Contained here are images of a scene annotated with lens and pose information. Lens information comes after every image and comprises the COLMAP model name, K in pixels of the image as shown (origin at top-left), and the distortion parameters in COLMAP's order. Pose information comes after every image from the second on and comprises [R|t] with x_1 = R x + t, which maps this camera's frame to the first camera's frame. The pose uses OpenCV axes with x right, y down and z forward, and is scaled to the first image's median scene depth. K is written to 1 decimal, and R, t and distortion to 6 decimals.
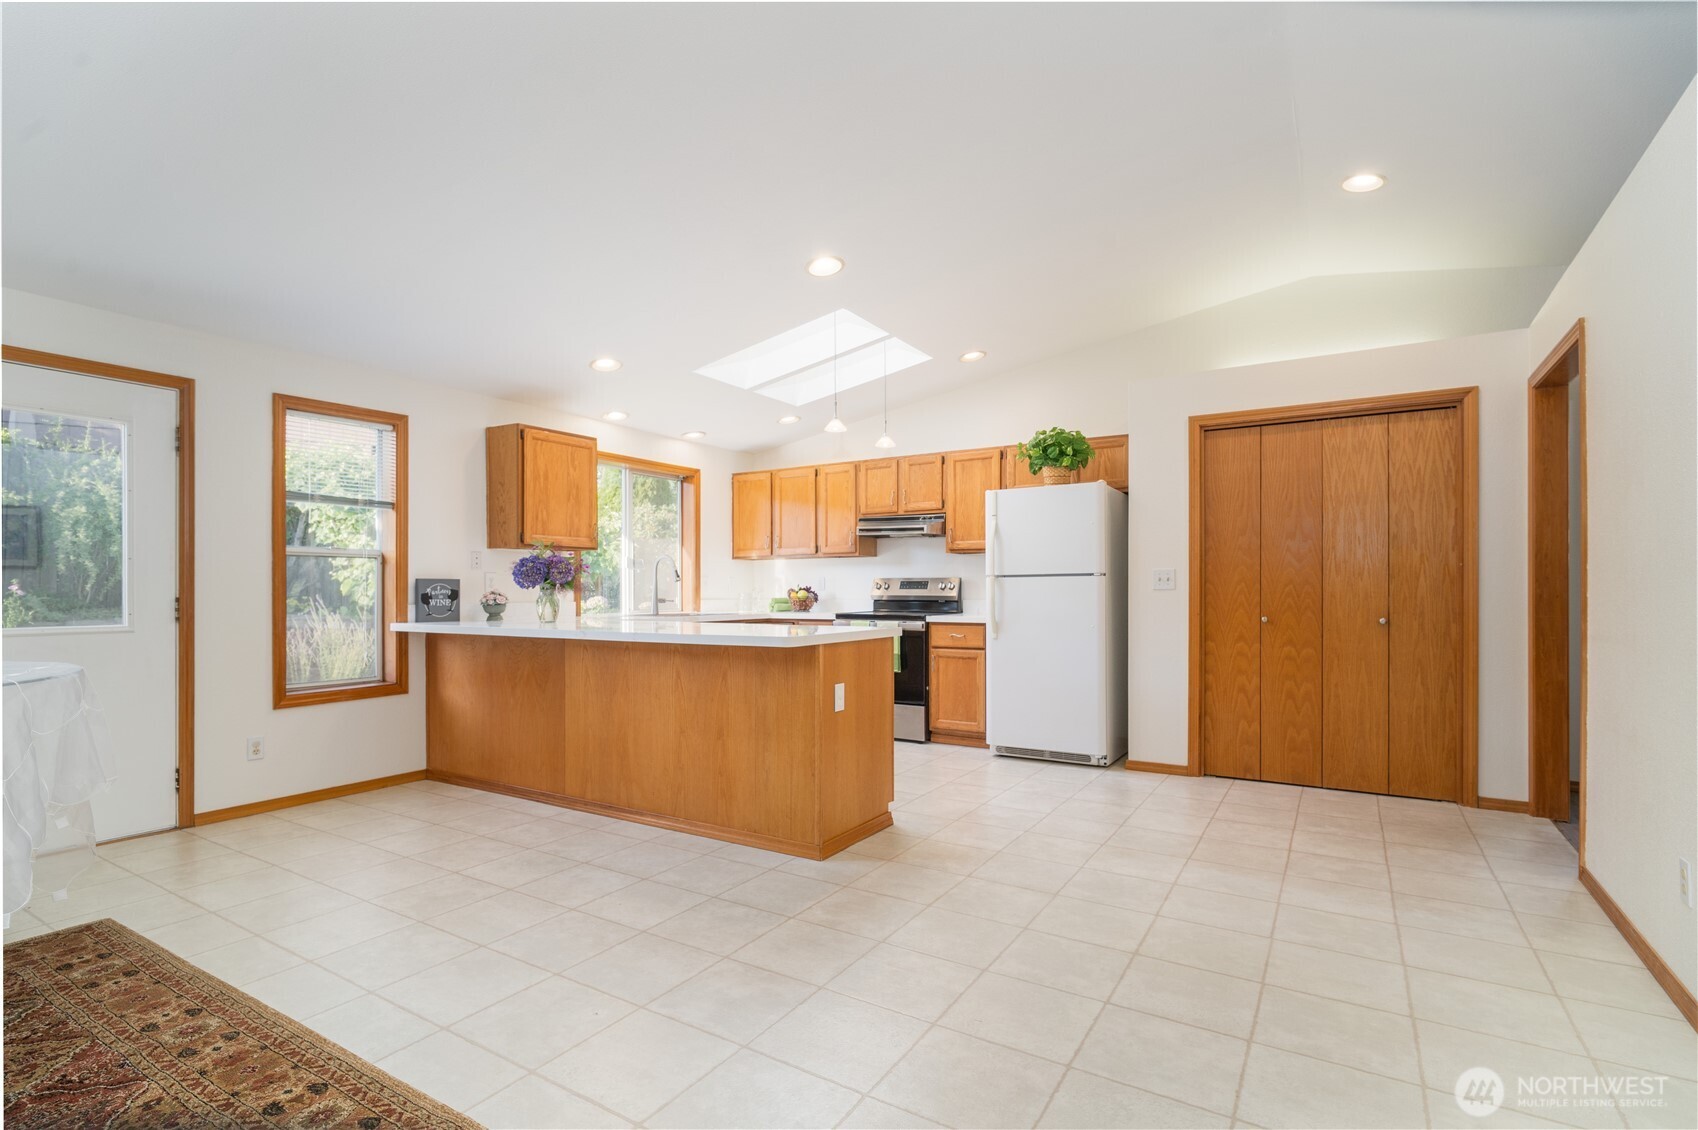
lens RADIAL K [[792.1, 0, 849.9], [0, 792.1, 591.4], [0, 0, 1]] dist [0.019065, -0.019308]
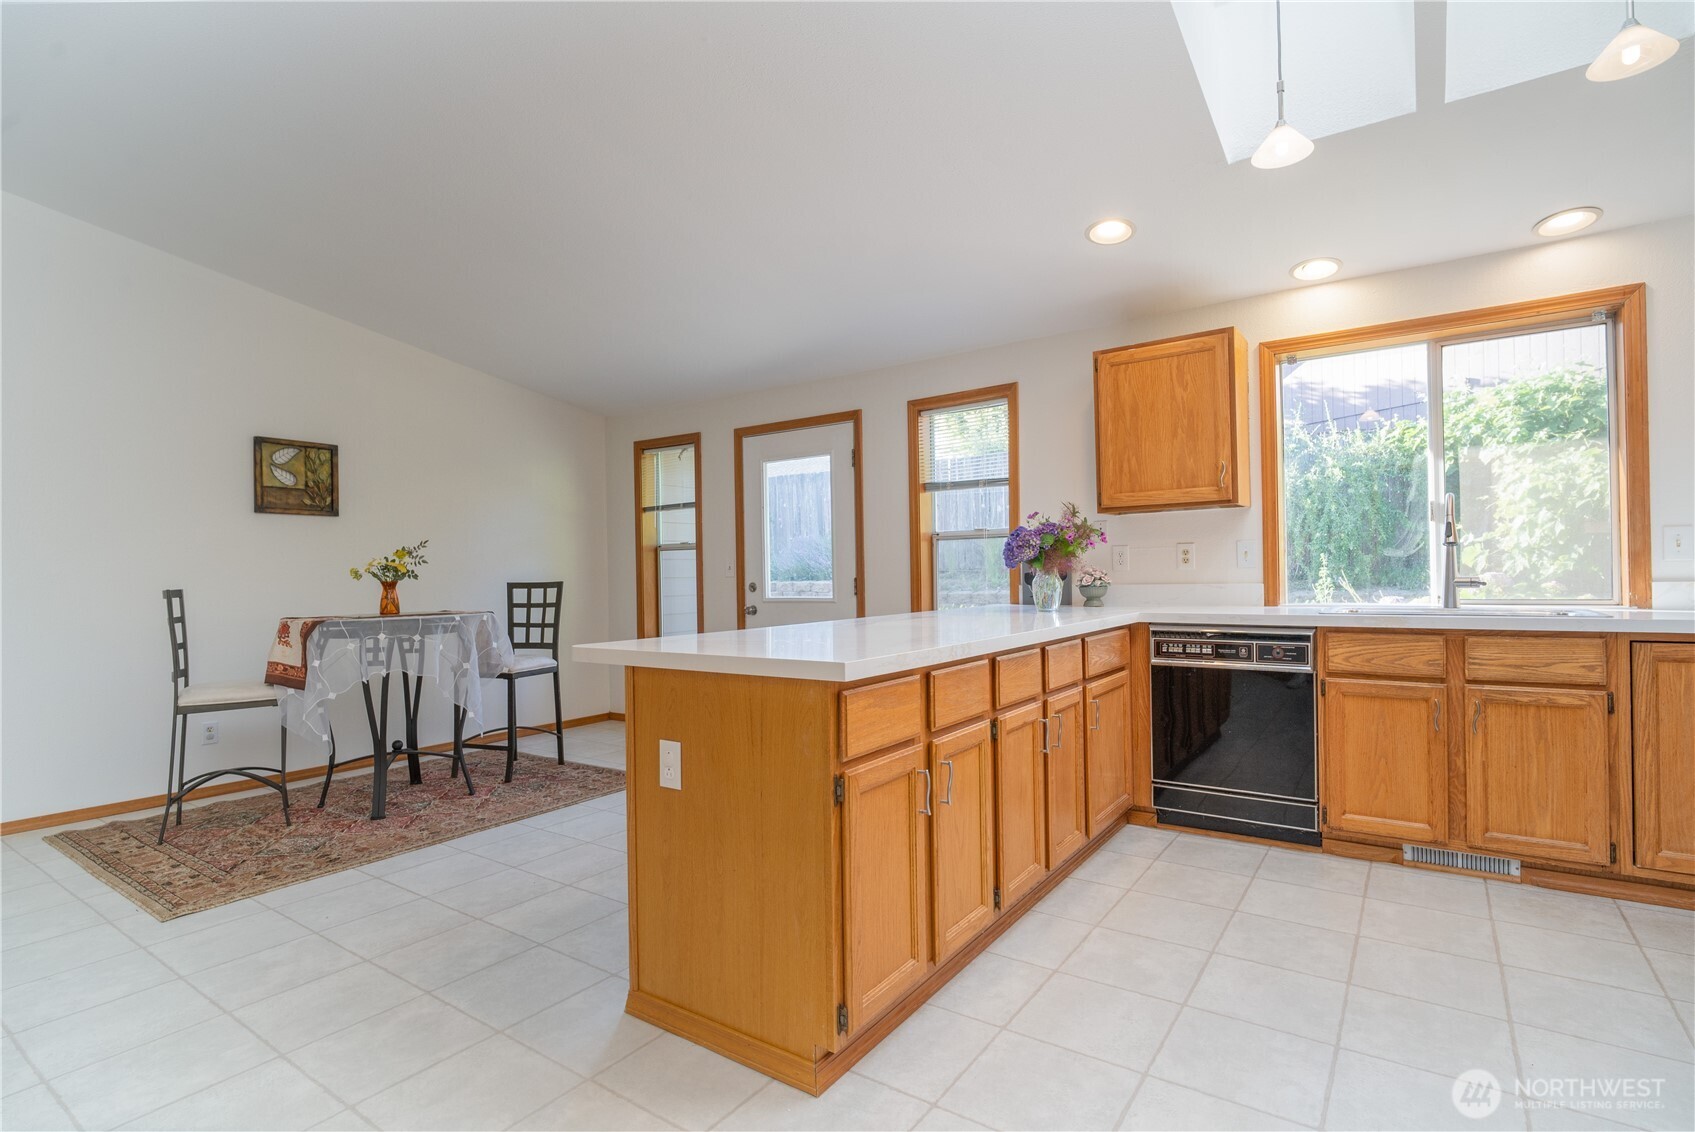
lens RADIAL K [[826.0, 0, 850.2], [0, 826.0, 568.6], [0, 0, 1]] dist [-0.003093, -0.000747]
pose [[-0.056349, -0.001851, -0.998409, 0.343107], [0.016234, 0.999864, -0.002770, -0.002409], [0.998279, -0.016364, -0.056311, 0.695956]]
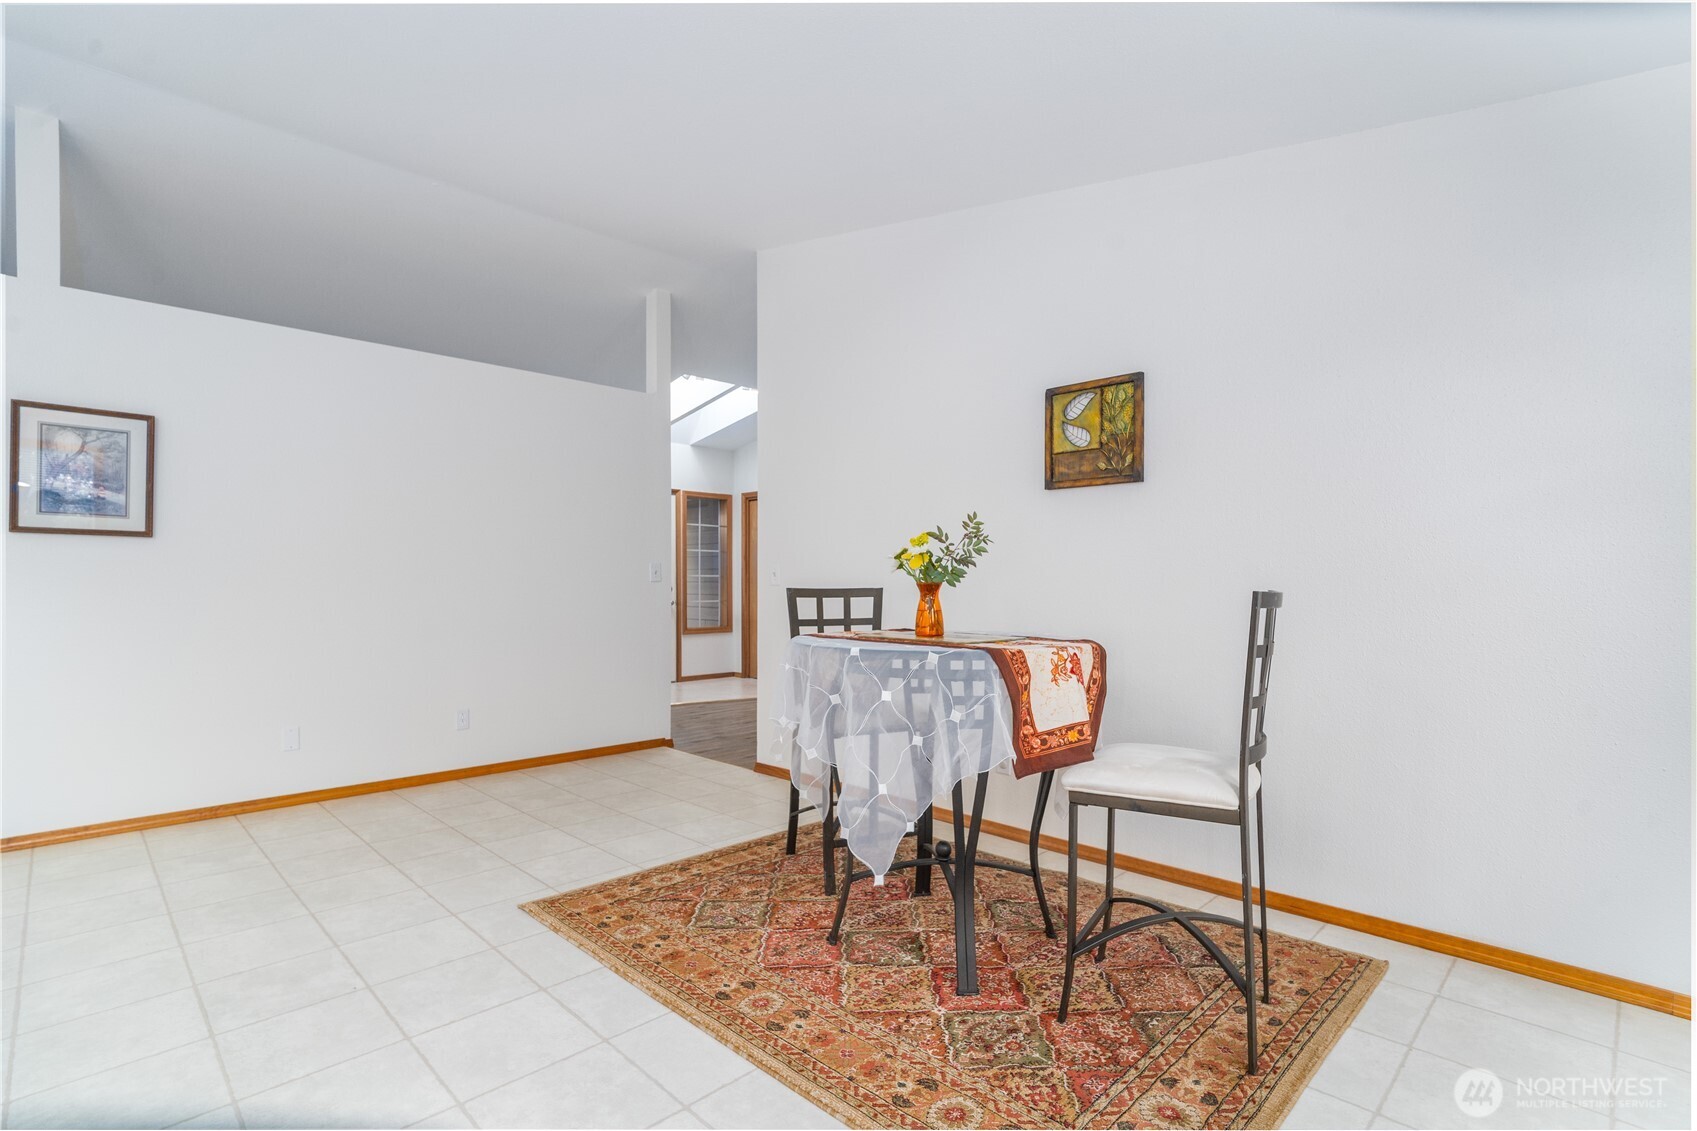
lens RADIAL K [[809.1, 0, 846.5], [0, 809.1, 586.2], [0, 0, 1]] dist [-0.001278, -0.015330]
pose [[-0.973500, -0.003150, 0.228667, -0.408731], [-0.001483, 0.999971, 0.007463, -0.001291], [-0.228684, 0.006926, -0.973476, 0.692166]]
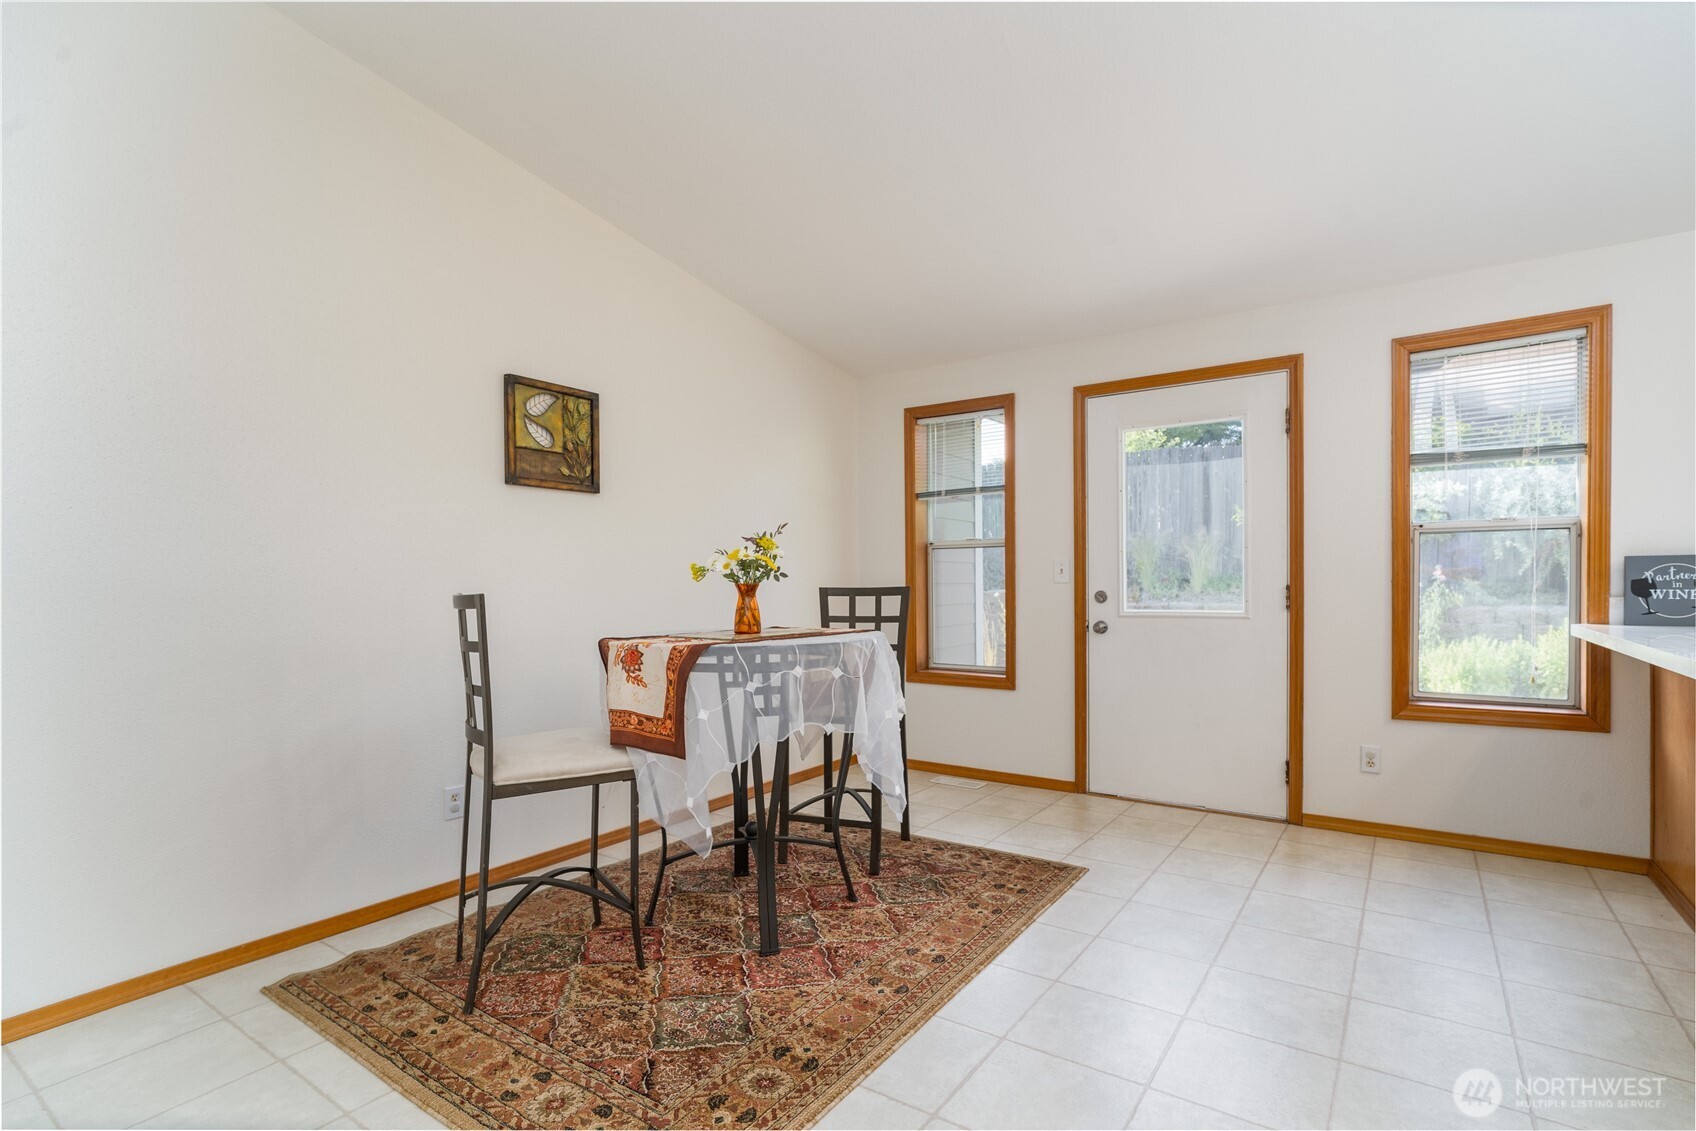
lens RADIAL K [[816.7, 0, 847.3], [0, 816.7, 590.2], [0, 0, 1]] dist [-0.003241, 0.000535]
pose [[-0.057879, 0.013060, -0.998238, 0.116158], [0.008067, 0.999888, 0.012614, -0.001784], [0.998291, -0.007323, -0.057978, 0.339450]]
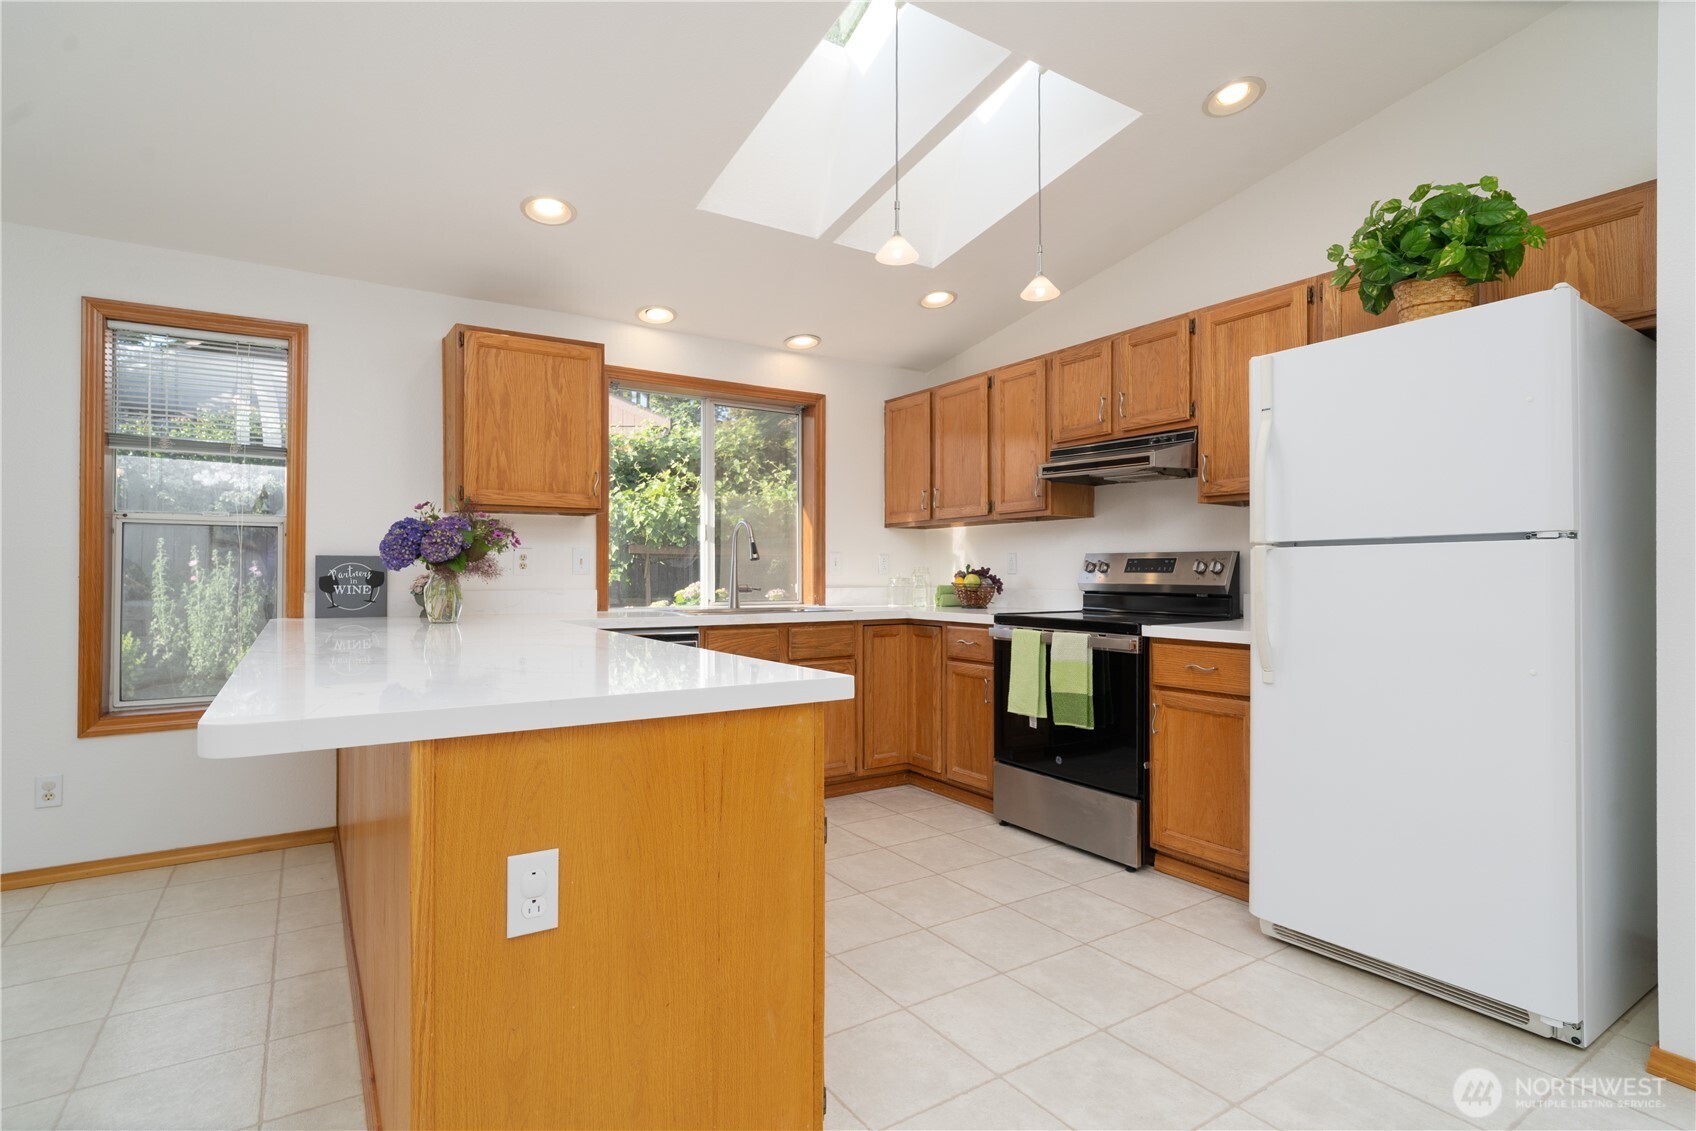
lens RADIAL K [[826.5, 0, 850.7], [0, 826.5, 568.1], [0, 0, 1]] dist [-0.003093, -0.000747]
pose [[0.905416, 0.000953, -0.424523, 0.155505], [-0.003939, 0.999973, -0.006155, -0.001975], [0.424506, 0.007245, 0.905396, 0.442204]]
